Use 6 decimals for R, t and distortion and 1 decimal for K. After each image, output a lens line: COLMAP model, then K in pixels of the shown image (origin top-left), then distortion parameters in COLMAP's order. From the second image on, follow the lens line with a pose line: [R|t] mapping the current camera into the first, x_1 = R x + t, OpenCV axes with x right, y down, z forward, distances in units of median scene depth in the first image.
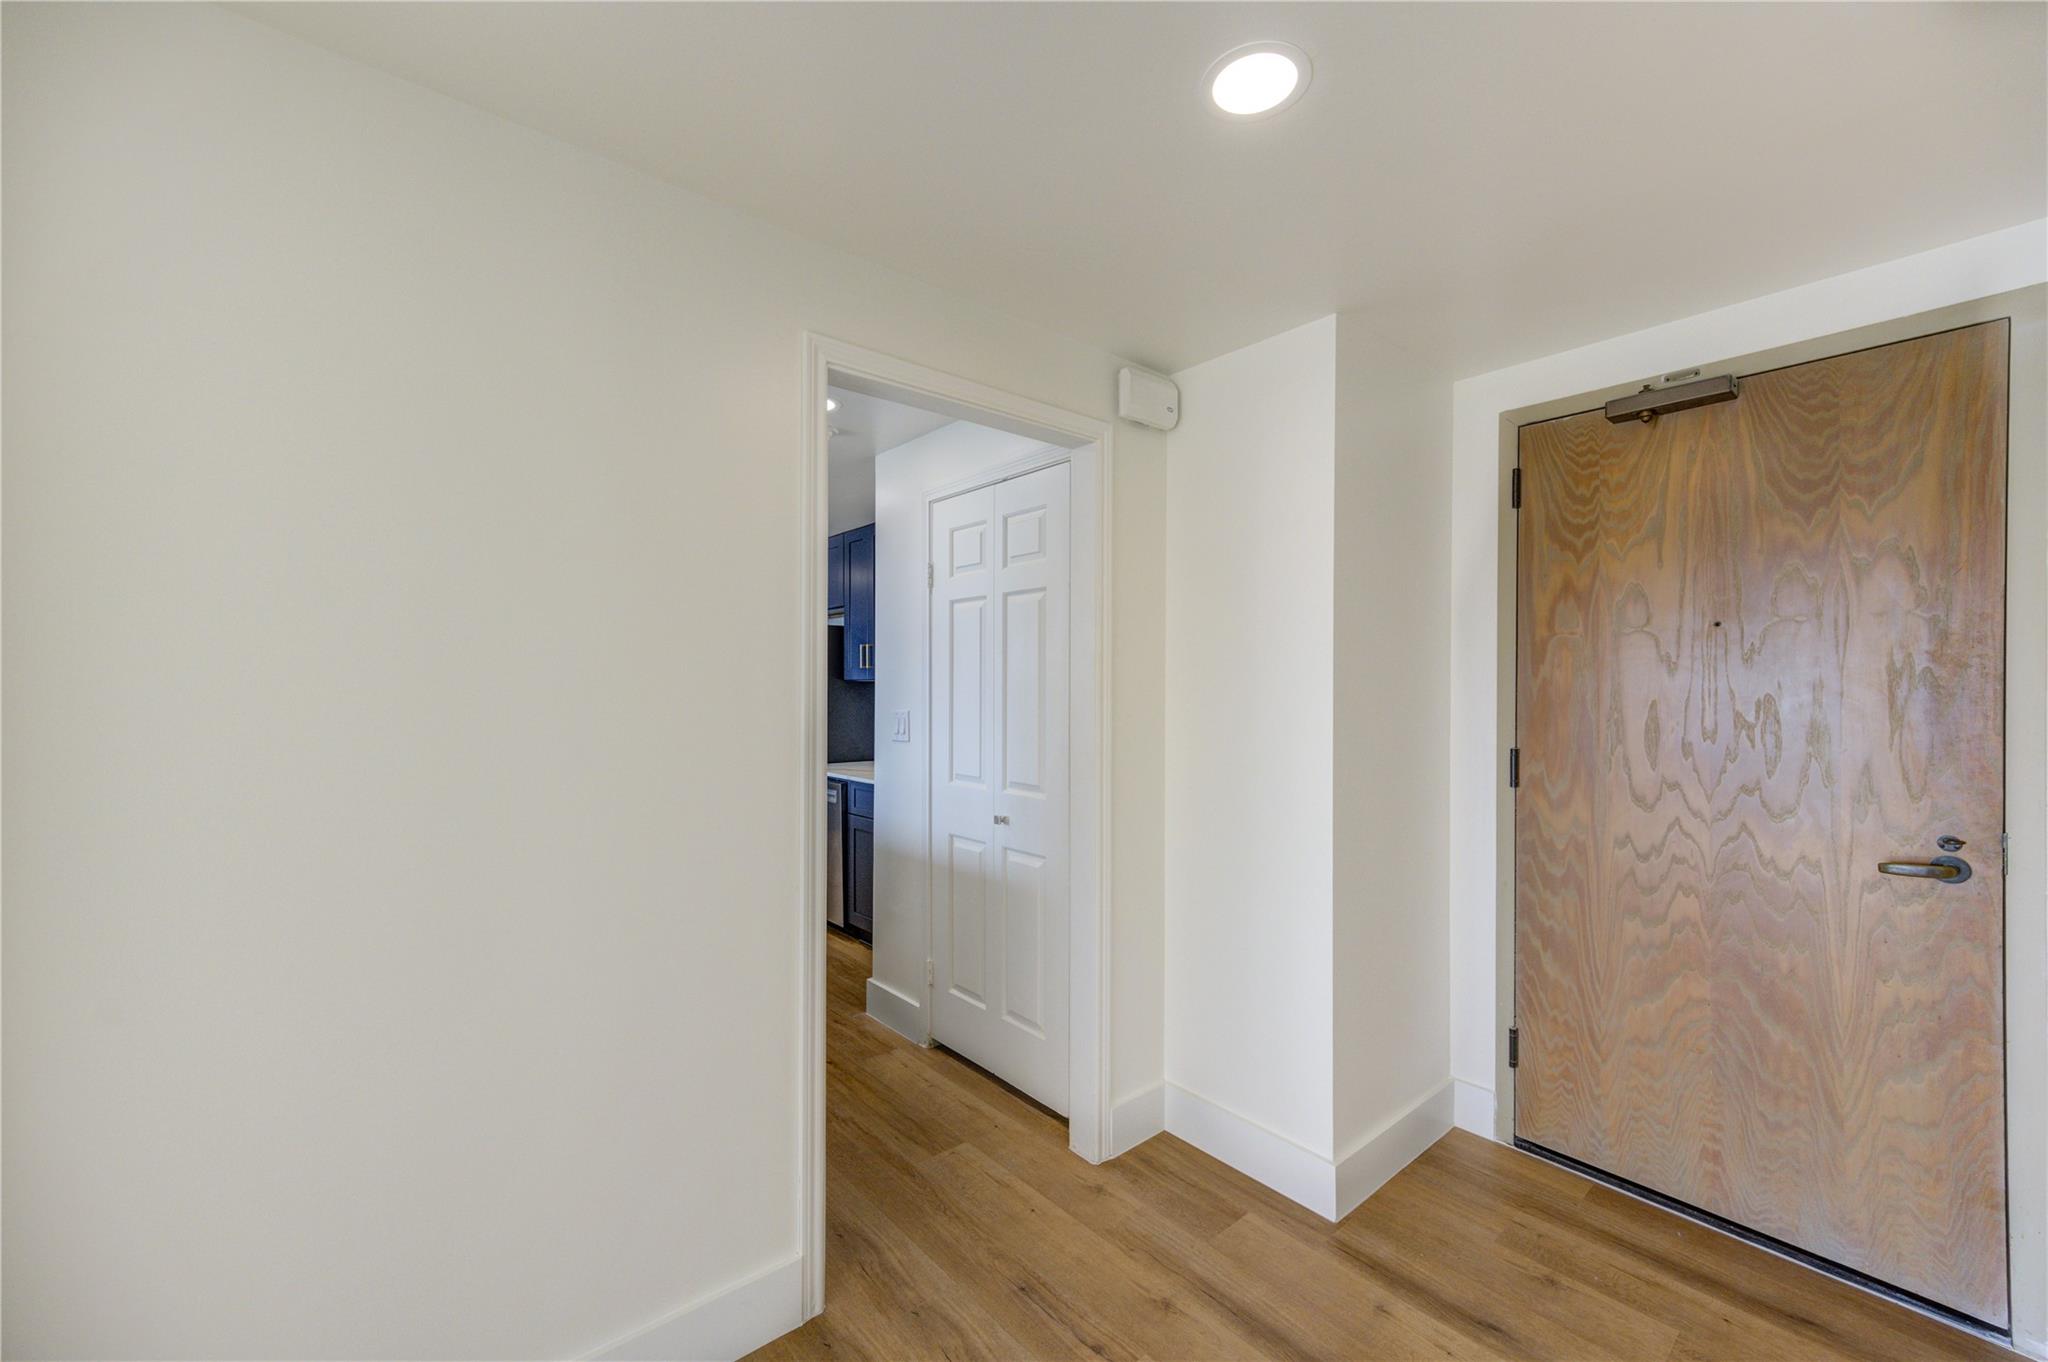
lens RADIAL K [[808.2, 0, 1033.3], [0, 808.2, 692.2], [0, 0, 1]] dist [0.007249, -0.000090]
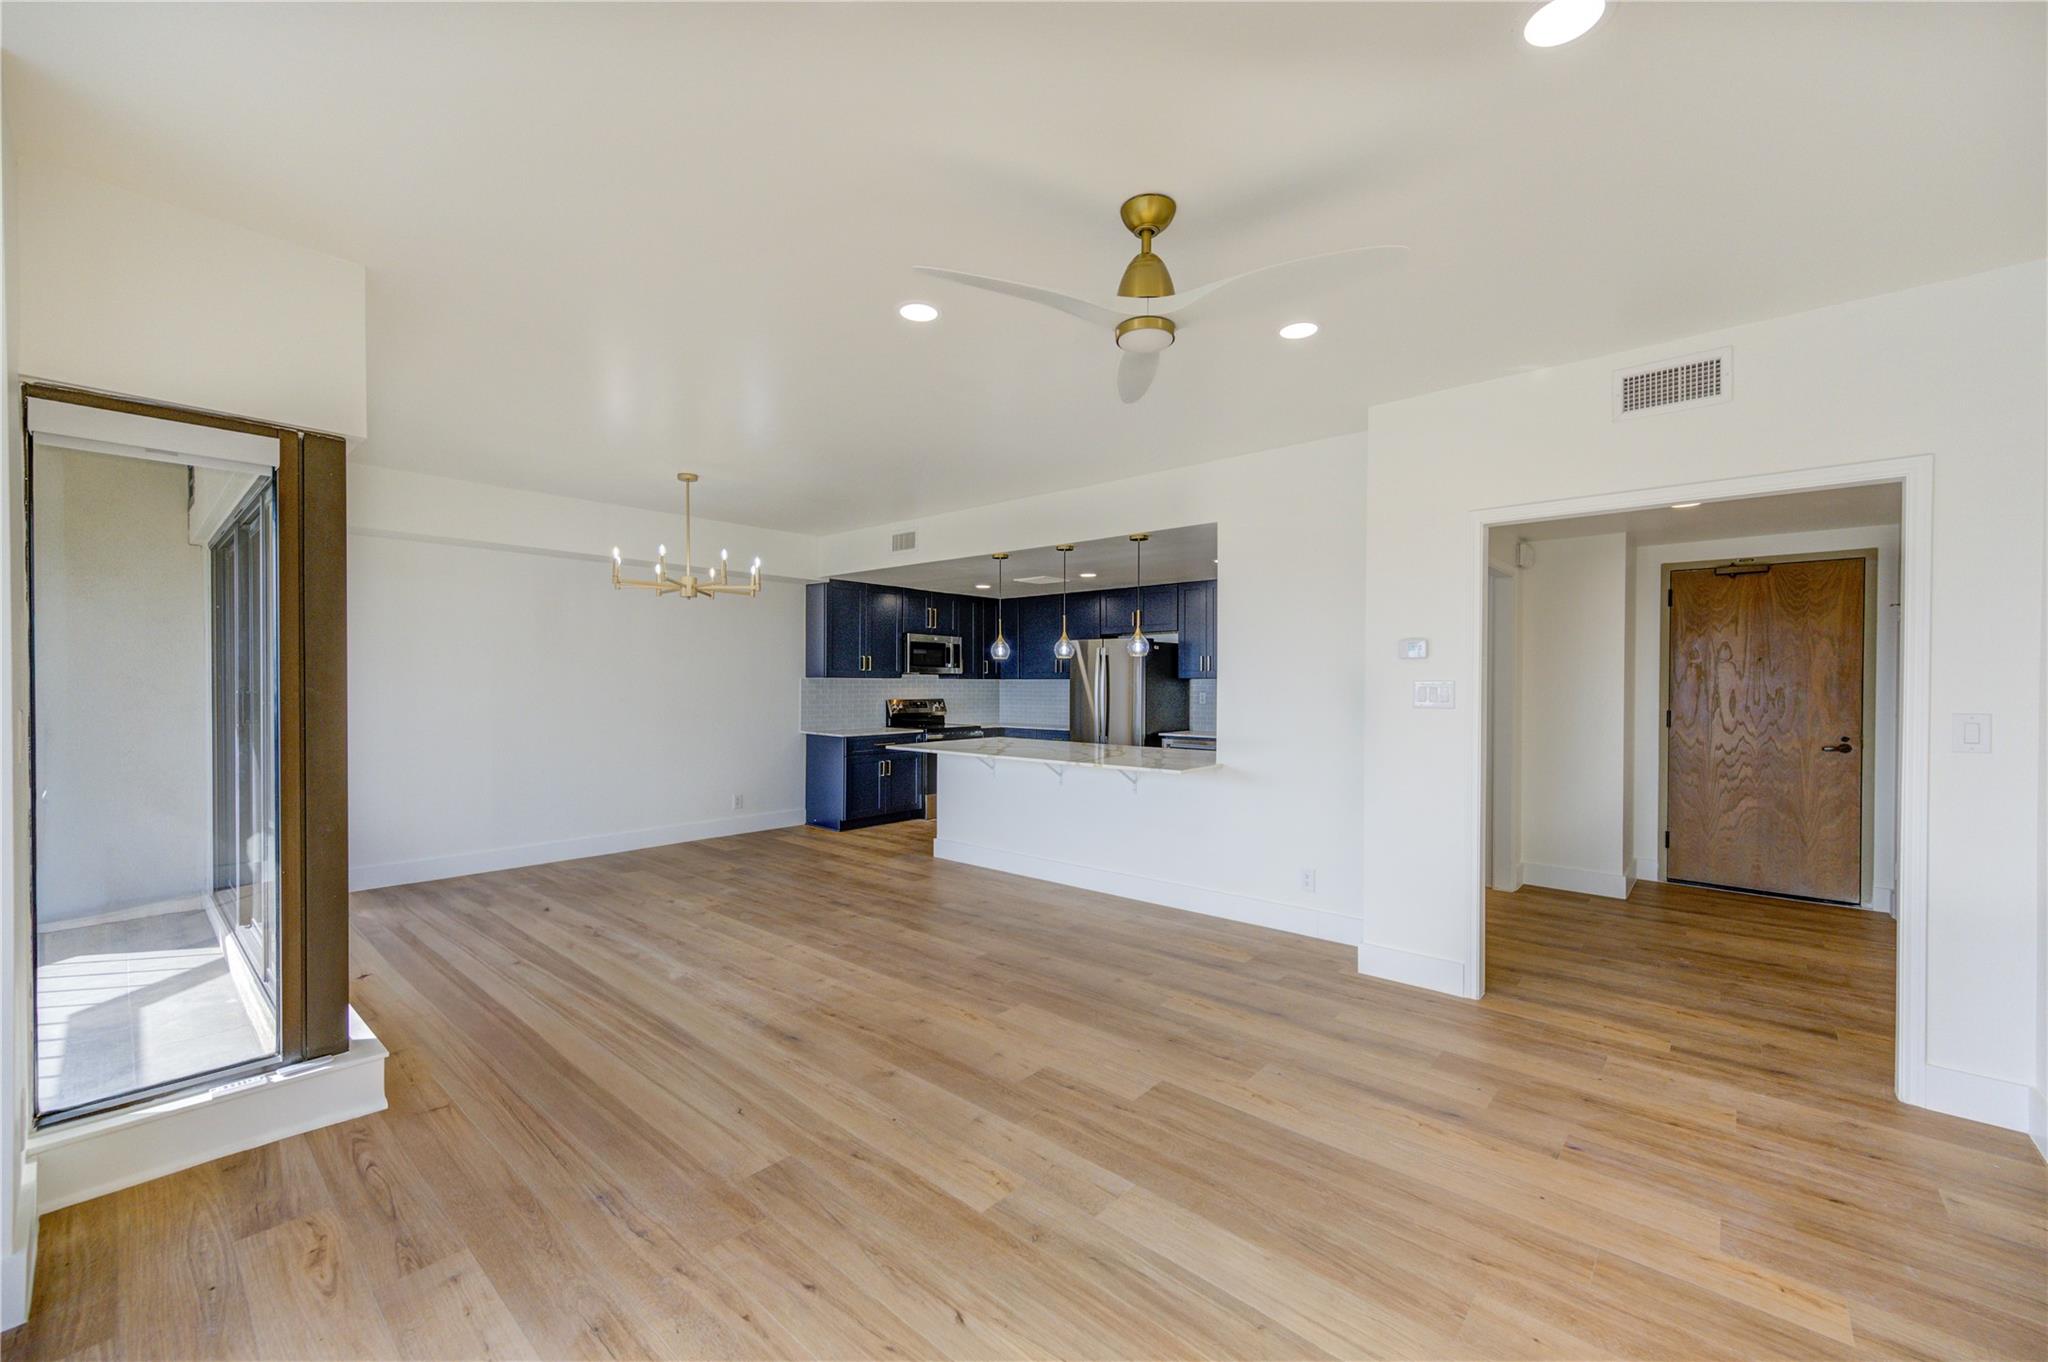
lens RADIAL K [[808.2, 0, 1033.3], [0, 808.2, 692.2], [0, 0, 1]] dist [0.007249, -0.000090]
pose [[0.988804, -0.003428, 0.149179, -1.749587], [0.001937, 0.999947, 0.010135, -0.011049], [-0.149206, -0.009733, 0.988758, -1.154118]]
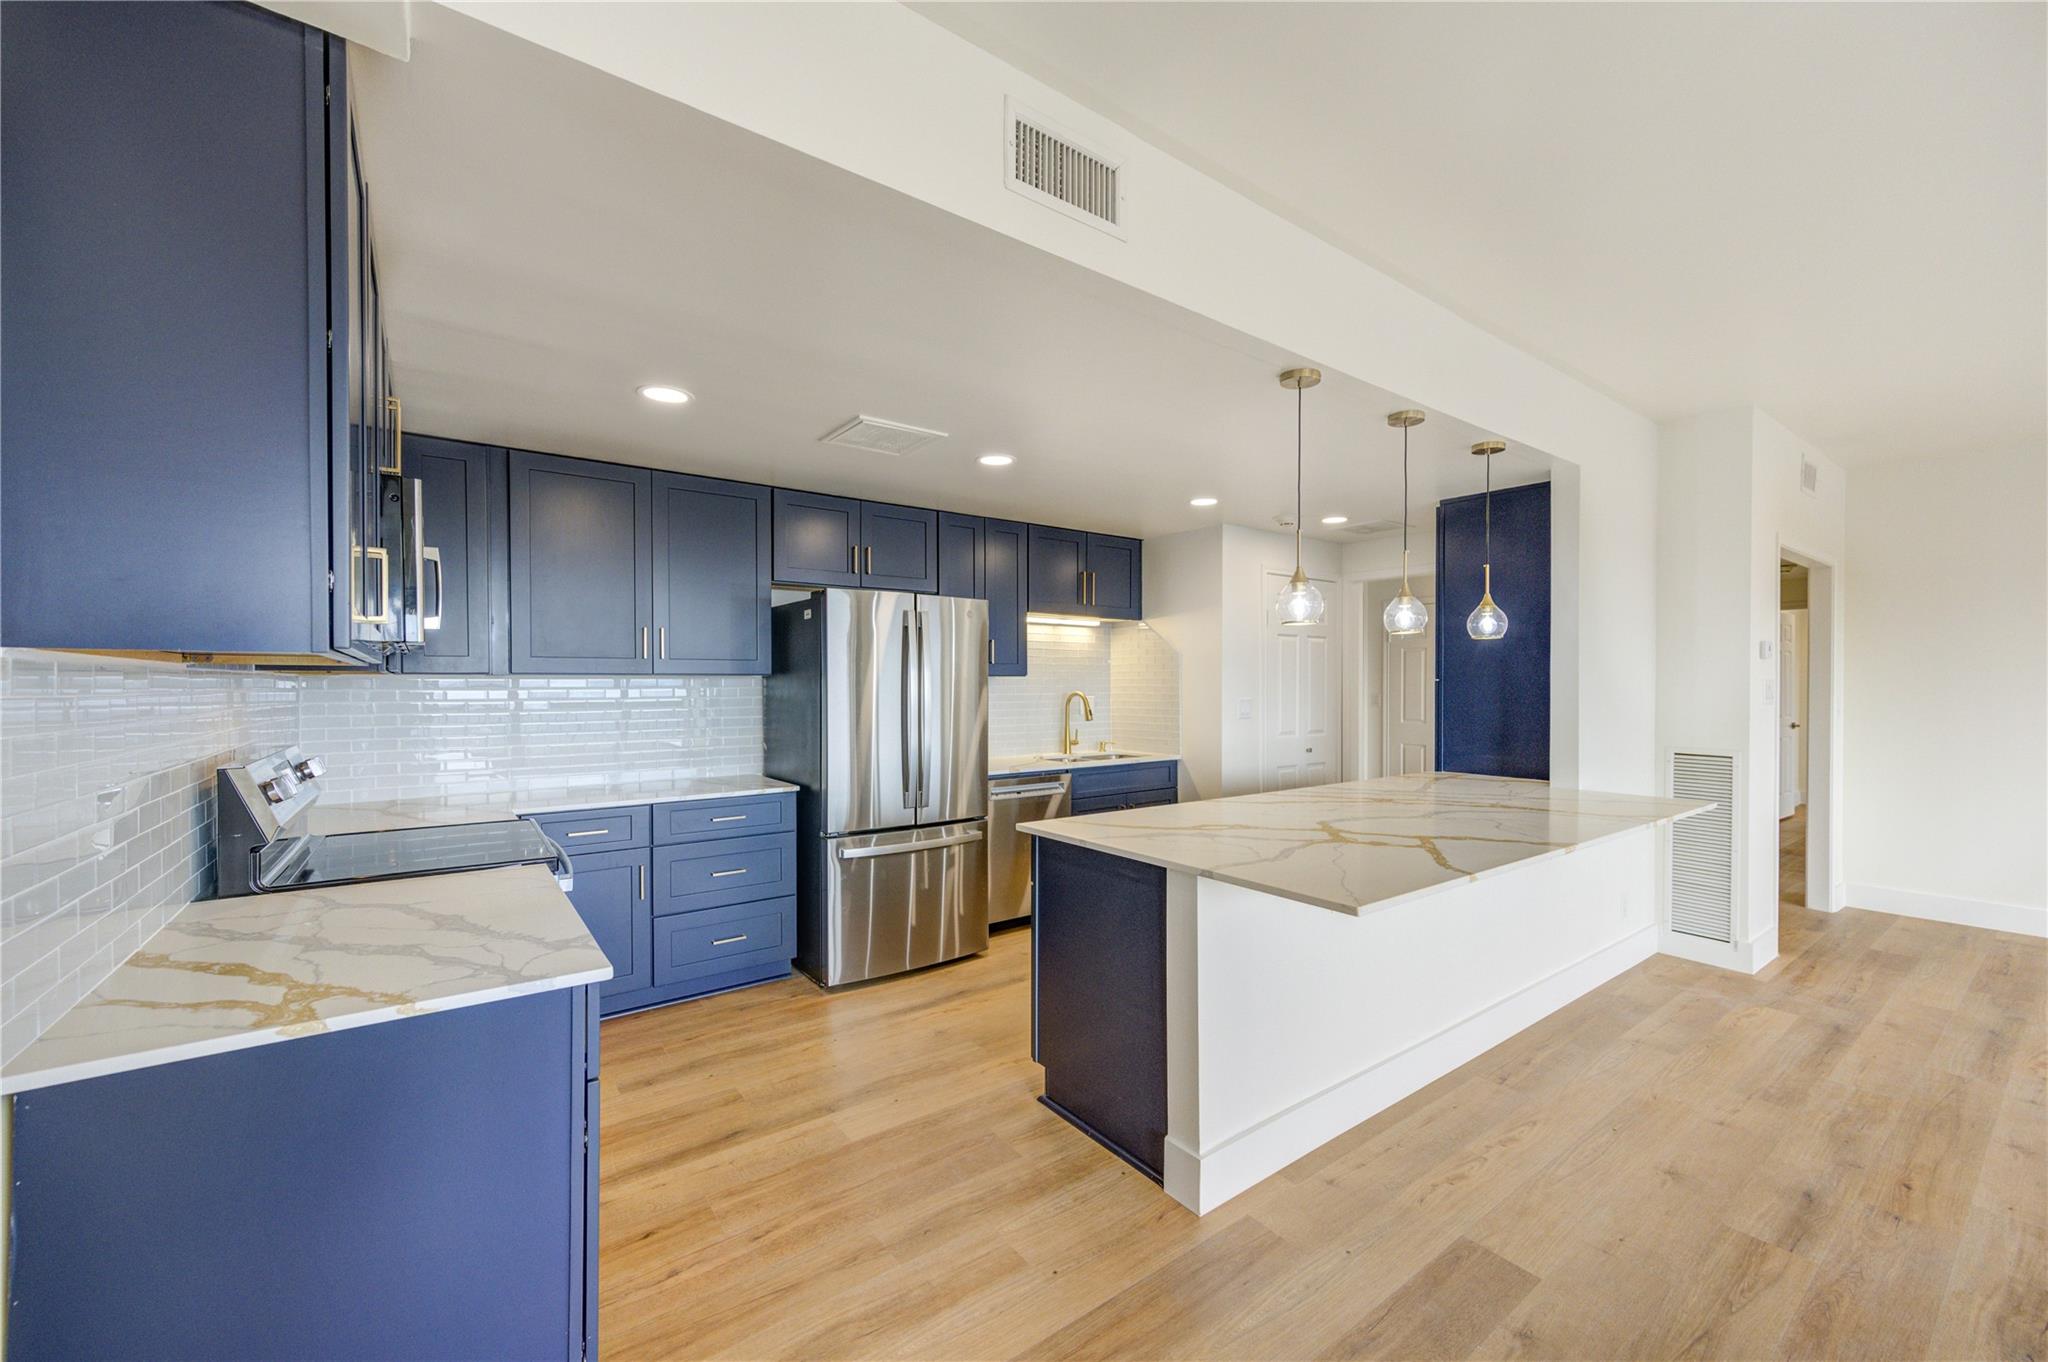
lens RADIAL K [[820.5, 0, 1025.7], [0, 820.5, 686.5], [0, 0, 1]] dist [0.005965, 0.000145]
pose [[0.064558, -0.004755, 0.997903, -2.654511], [0.007193, 0.999965, 0.004300, -0.011390], [-0.997888, 0.006901, 0.064590, 1.972966]]
